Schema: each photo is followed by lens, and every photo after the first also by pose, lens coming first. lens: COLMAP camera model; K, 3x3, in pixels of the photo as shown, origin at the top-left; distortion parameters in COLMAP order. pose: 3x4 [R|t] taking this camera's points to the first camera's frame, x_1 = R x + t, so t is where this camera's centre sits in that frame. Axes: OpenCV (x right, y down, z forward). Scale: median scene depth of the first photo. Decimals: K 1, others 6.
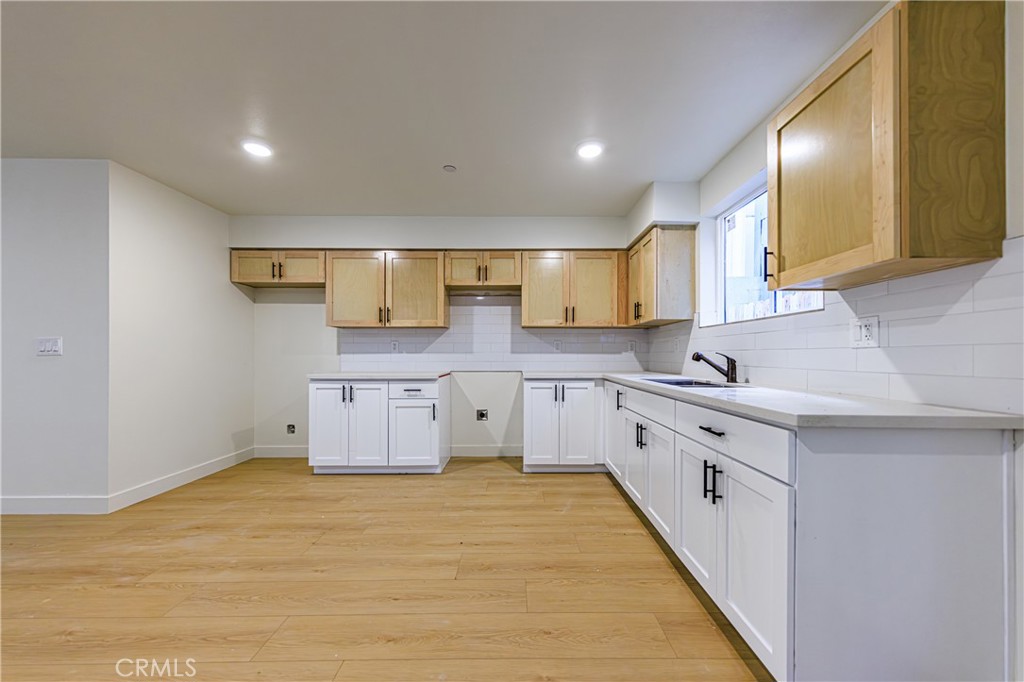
lens RADIAL K [[371.1, 0, 519.1], [0, 371.1, 354.9], [0, 0, 1]] dist [0.002909, -0.000095]
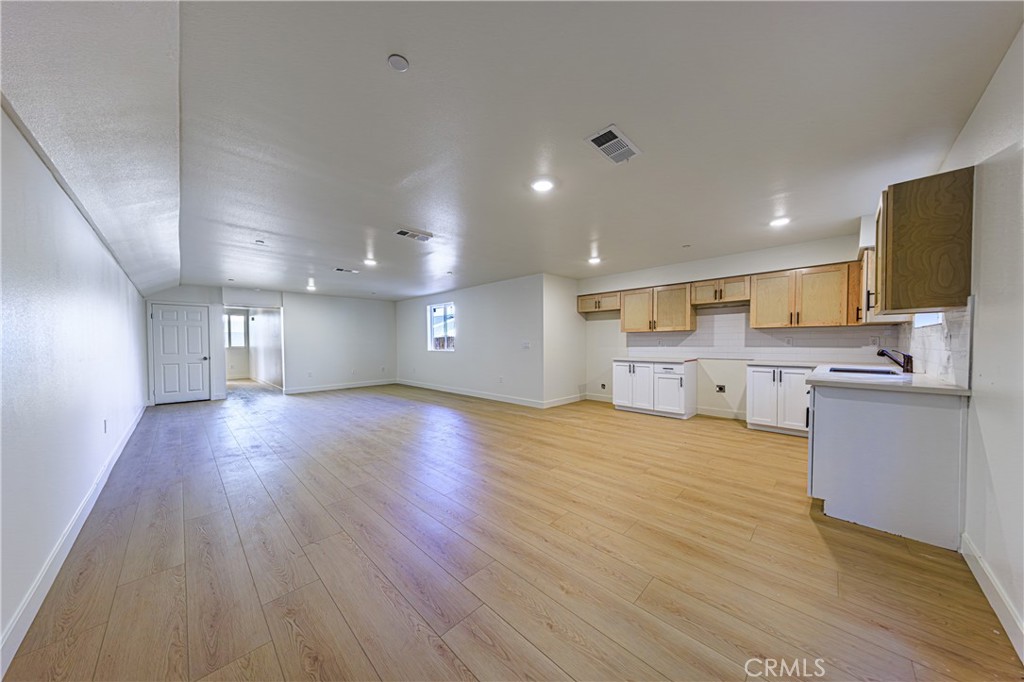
lens RADIAL K [[327.5, 0, 510.1], [0, 327.5, 349.5], [0, 0, 1]] dist [0.007958, -0.000113]
pose [[0.700913, 0.008889, -0.713192, 0.281628], [0.007245, 0.999782, 0.019582, -0.029124], [0.713210, -0.018892, 0.700696, -0.586123]]
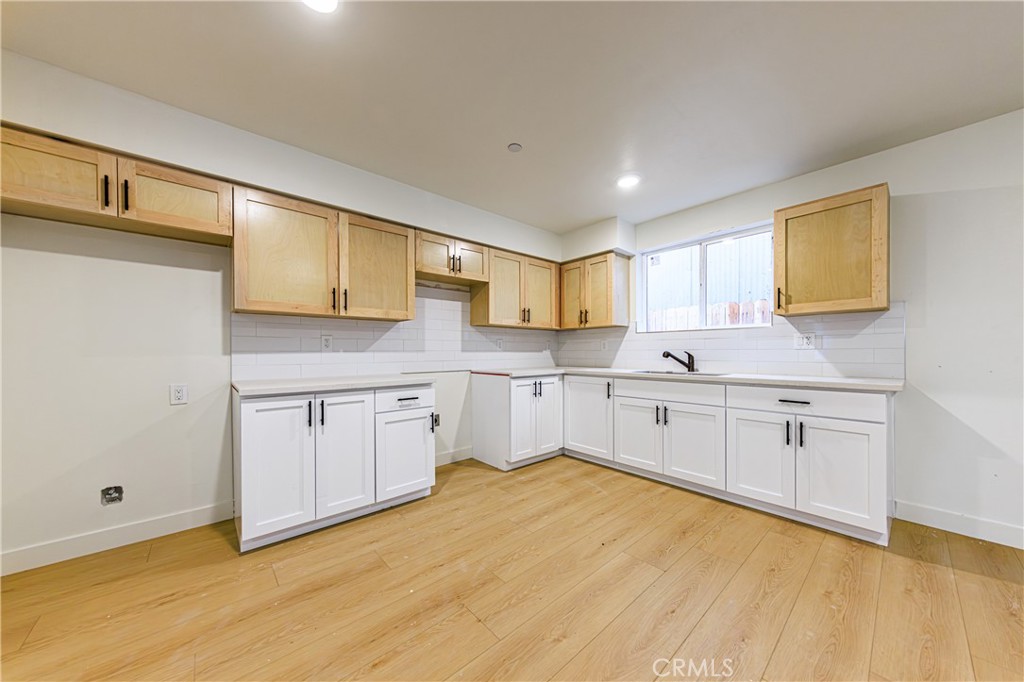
lens RADIAL K [[347.3, 0, 510.1], [0, 347.3, 353.4], [0, 0, 1]] dist [0.006150, -0.000032]
pose [[0.756577, -0.006094, 0.653877, -0.589382], [0.003046, 0.999979, 0.005796, -0.005564], [-0.653898, -0.002393, 0.756579, 0.286208]]
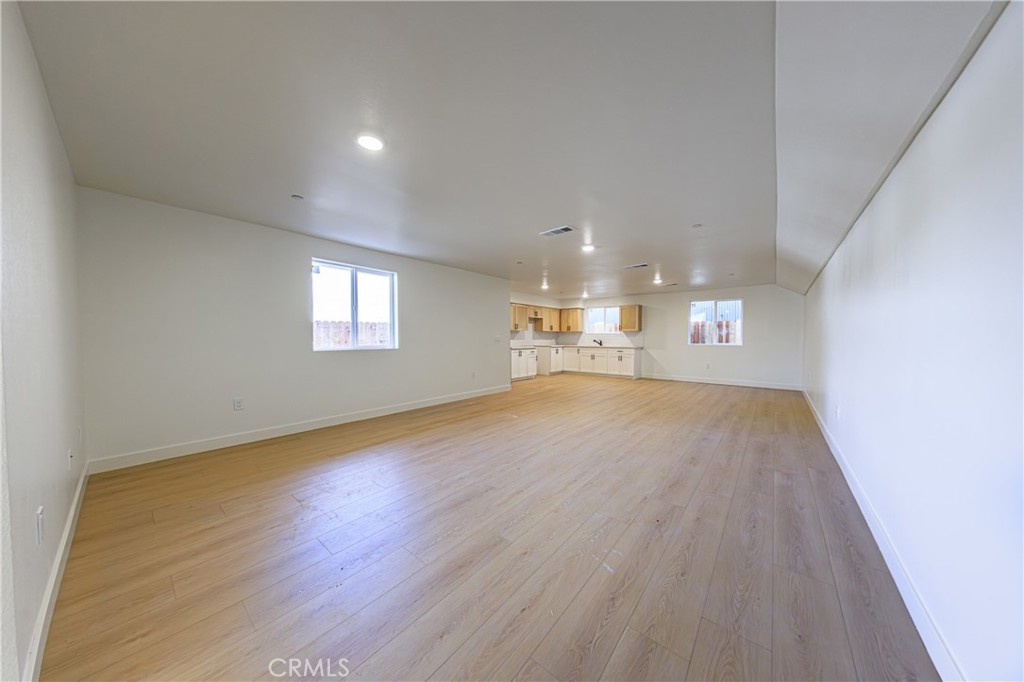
lens RADIAL K [[327.5, 0, 510.2], [0, 327.5, 340.0], [0, 0, 1]] dist [0.007958, -0.000113]
pose [[0.640381, -0.005568, 0.768038, -2.477123], [-0.003045, 0.999947, 0.009787, -0.030029], [-0.768052, -0.008606, 0.640330, -0.620875]]
